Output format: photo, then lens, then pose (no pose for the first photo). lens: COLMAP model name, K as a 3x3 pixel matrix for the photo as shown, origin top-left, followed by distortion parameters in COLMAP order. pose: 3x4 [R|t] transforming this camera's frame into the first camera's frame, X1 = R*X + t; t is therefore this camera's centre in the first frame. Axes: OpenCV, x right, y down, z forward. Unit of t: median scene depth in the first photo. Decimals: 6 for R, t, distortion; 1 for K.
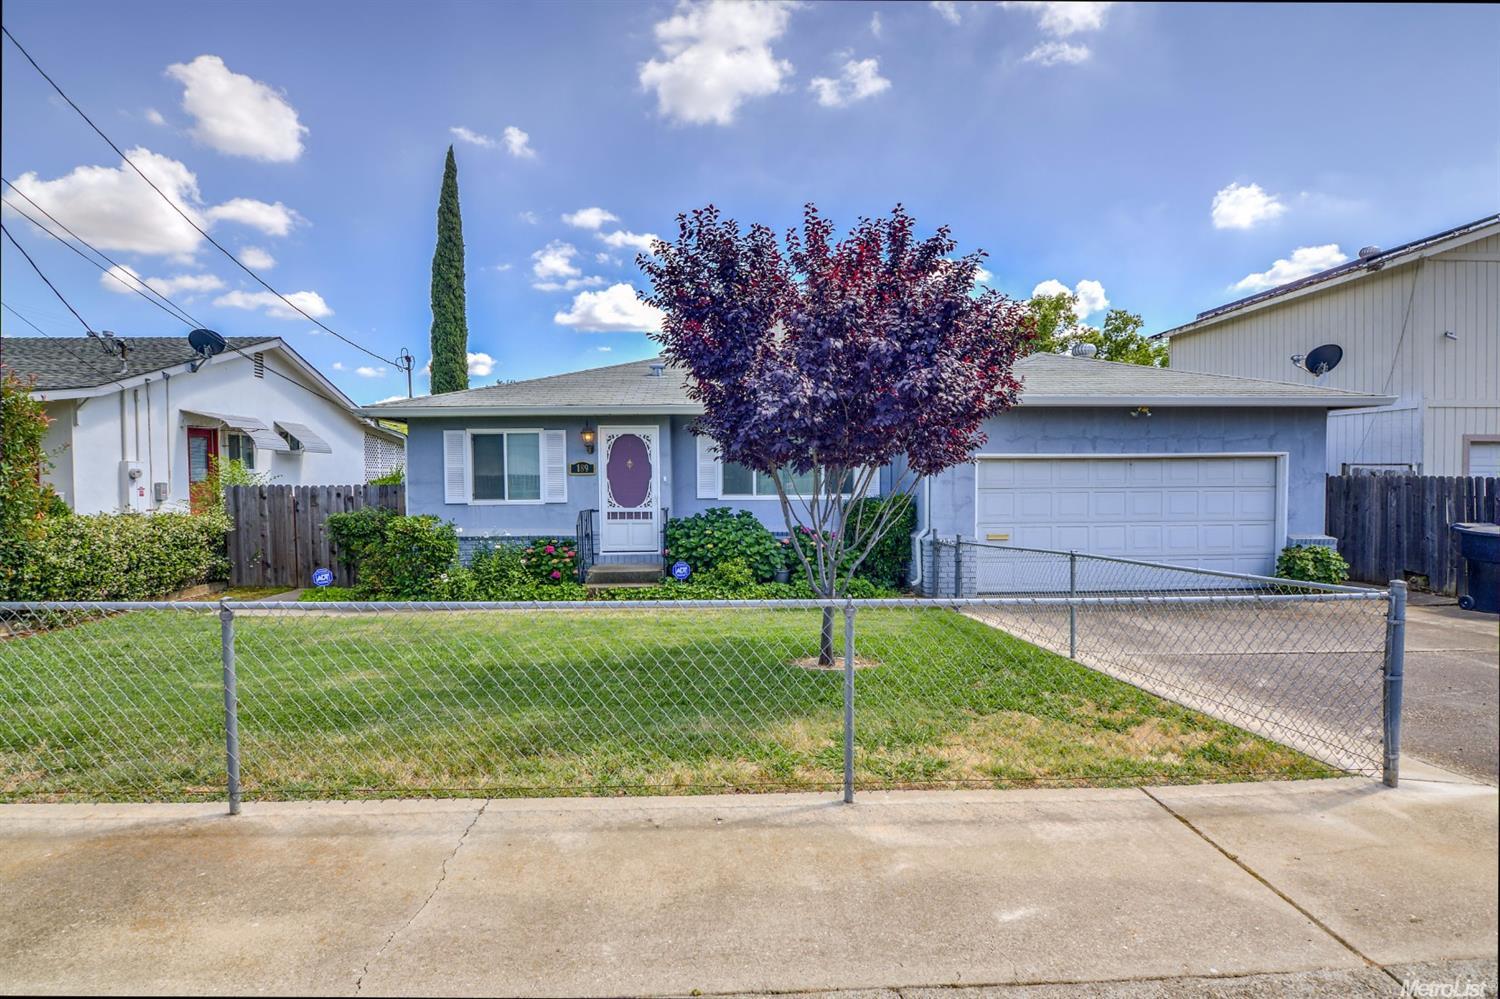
lens RADIAL K [[718.8, 0, 750.0], [0, 718.8, 499.5], [0, 0, 1]] dist [-0.022184, -0.000322]
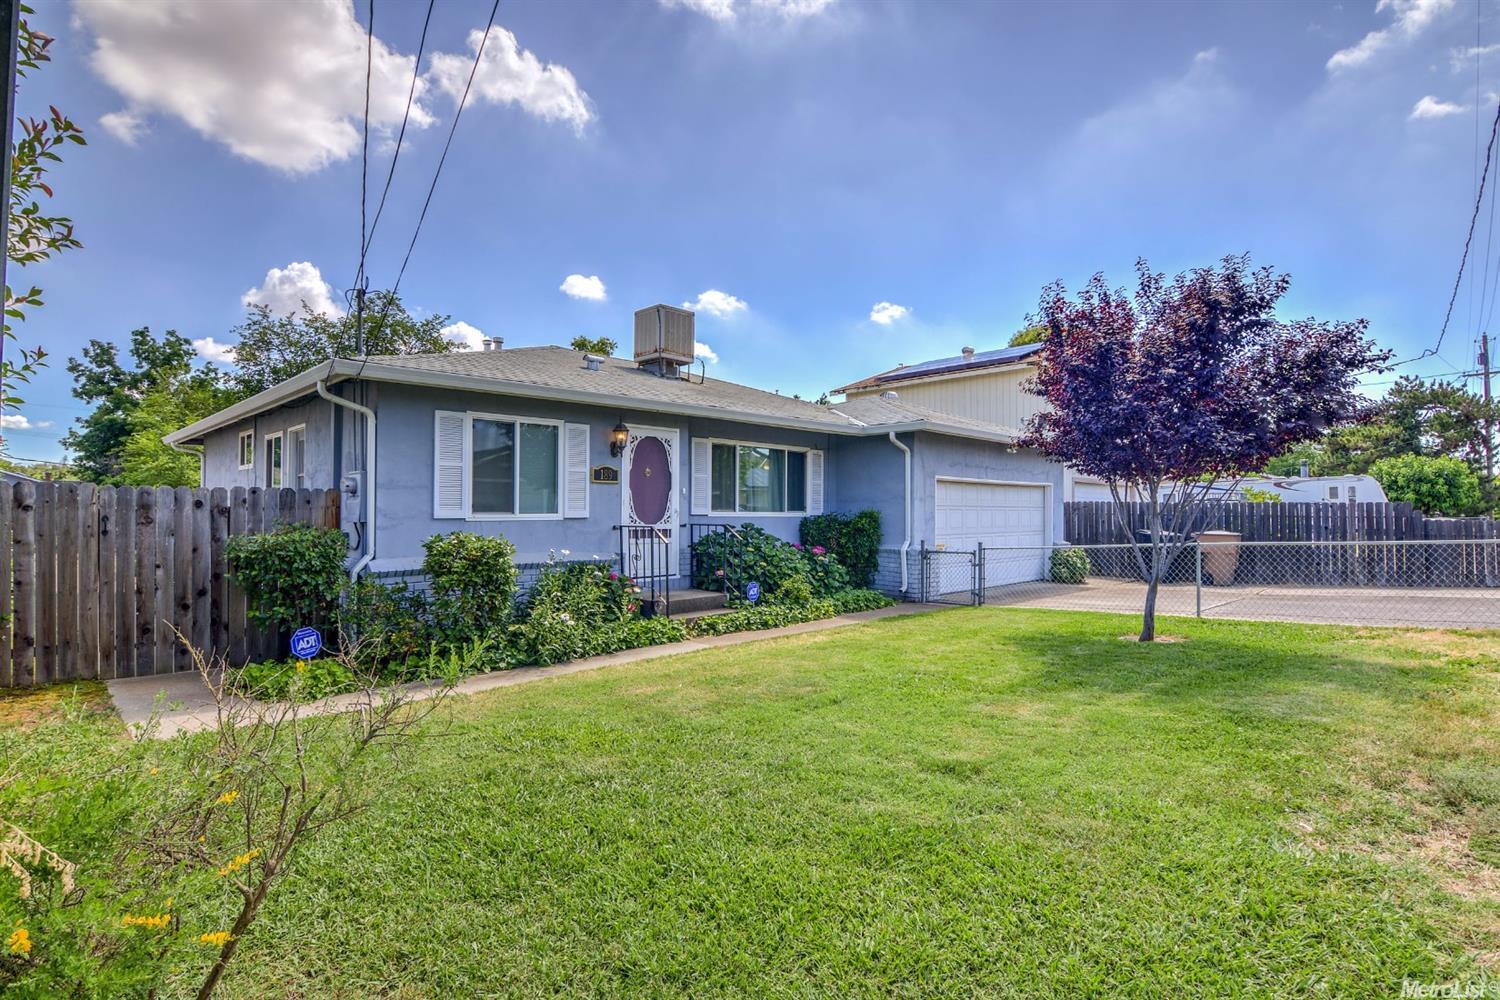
lens RADIAL K [[718.8, 0, 750.0], [0, 718.8, 500.0], [0, 0, 1]] dist [-0.022184, -0.000322]
pose [[0.752022, 0.018489, 0.658878, -0.635367], [0.016317, 0.998778, -0.046650, 0.024348], [-0.658936, 0.045833, 0.750802, 0.296333]]
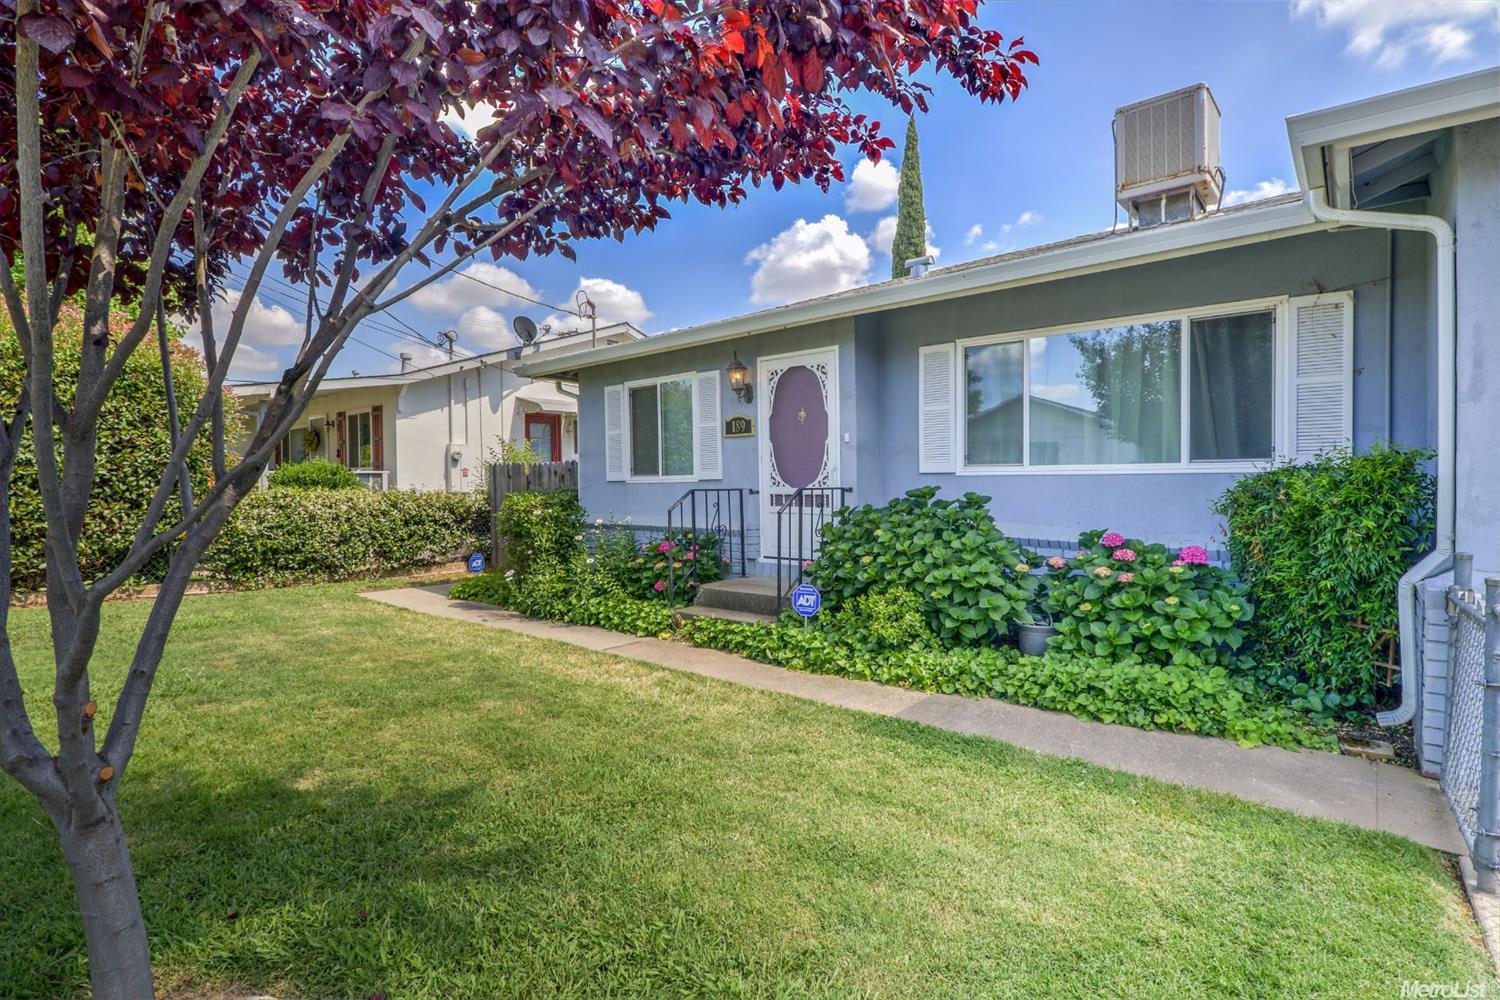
lens RADIAL K [[718.8, 0, 750.0], [0, 718.8, 500.0], [0, 0, 1]] dist [-0.022184, -0.000322]
pose [[0.721744, 0.014325, -0.692011, 0.224902], [-0.018081, 0.999835, 0.001839, 0.021666], [0.691924, 0.011185, 0.721884, 0.535826]]
